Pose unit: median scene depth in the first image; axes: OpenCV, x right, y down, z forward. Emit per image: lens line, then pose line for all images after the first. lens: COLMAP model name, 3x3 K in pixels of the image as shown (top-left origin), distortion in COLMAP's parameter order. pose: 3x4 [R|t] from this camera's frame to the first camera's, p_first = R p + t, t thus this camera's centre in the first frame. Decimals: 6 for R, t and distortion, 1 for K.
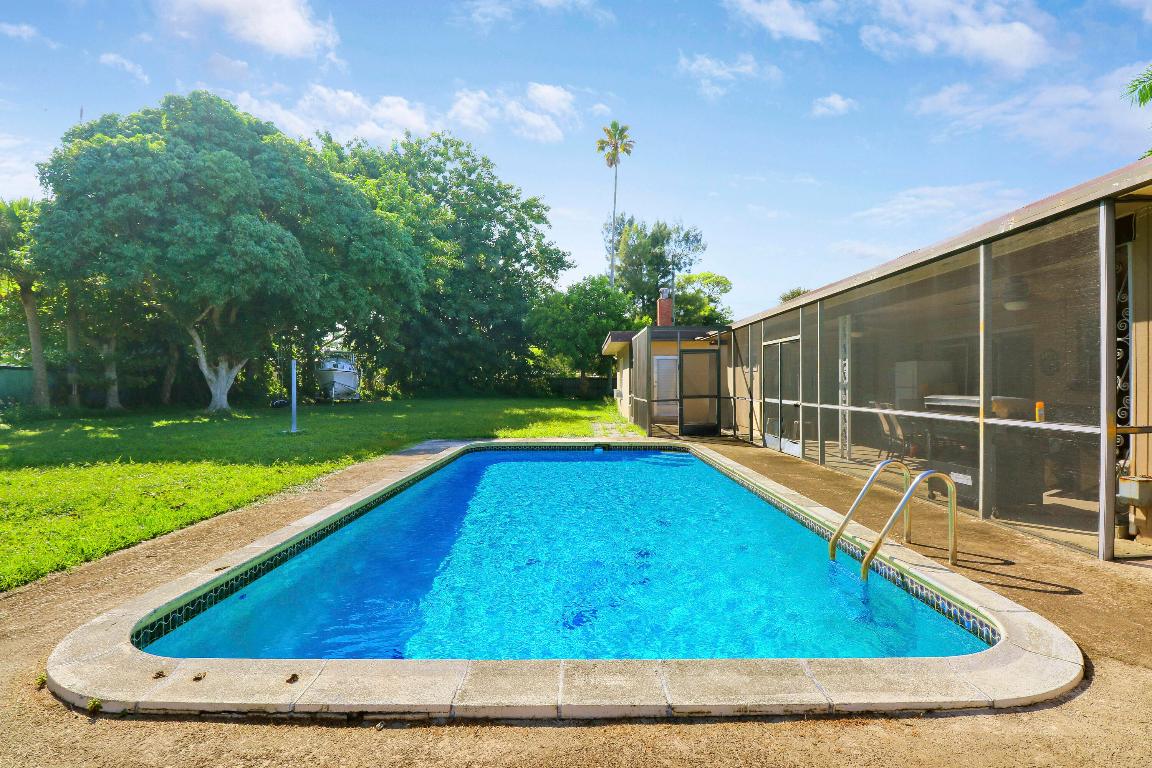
lens RADIAL K [[543.8, 0, 582.0], [0, 543.8, 384.6], [0, 0, 1]] dist [0.001551, -0.012668]
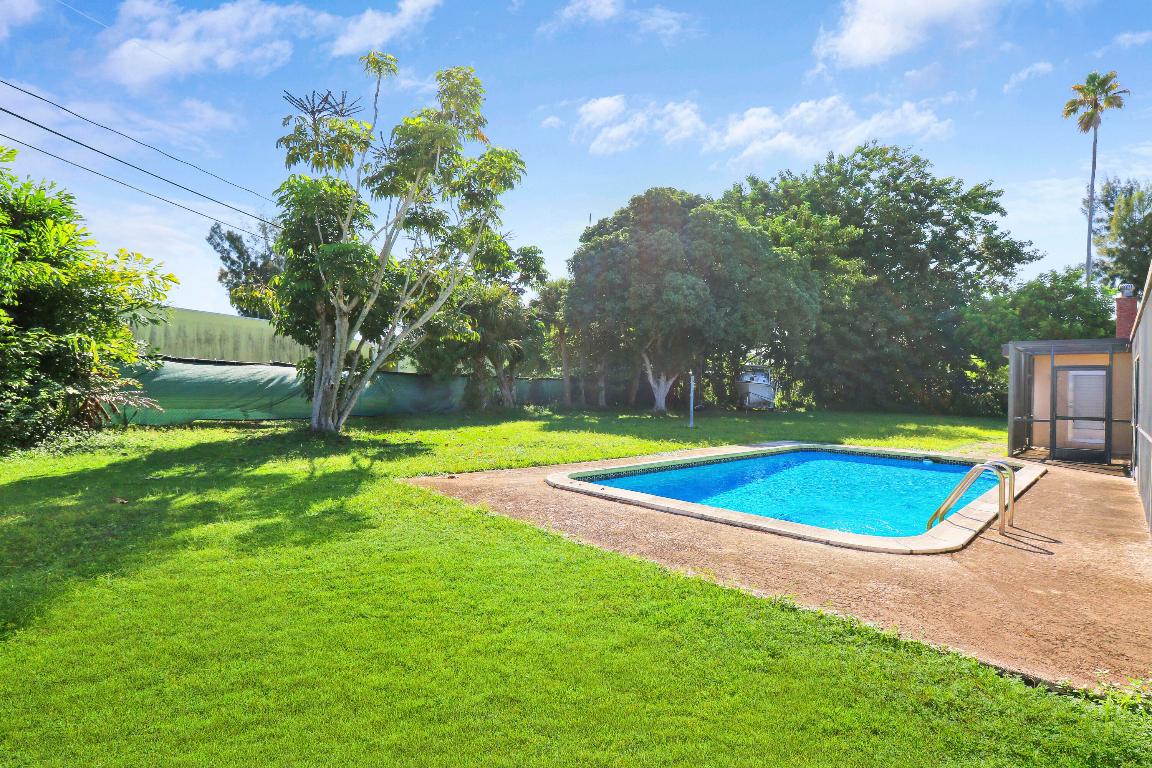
lens RADIAL K [[543.8, 0, 582.0], [0, 543.8, 384.6], [0, 0, 1]] dist [0.001551, -0.012668]
pose [[0.715559, 0.014783, -0.698396, 0.086925], [-0.029291, 0.999532, -0.008854, -0.000662], [0.697938, 0.026792, 0.715657, -0.073622]]
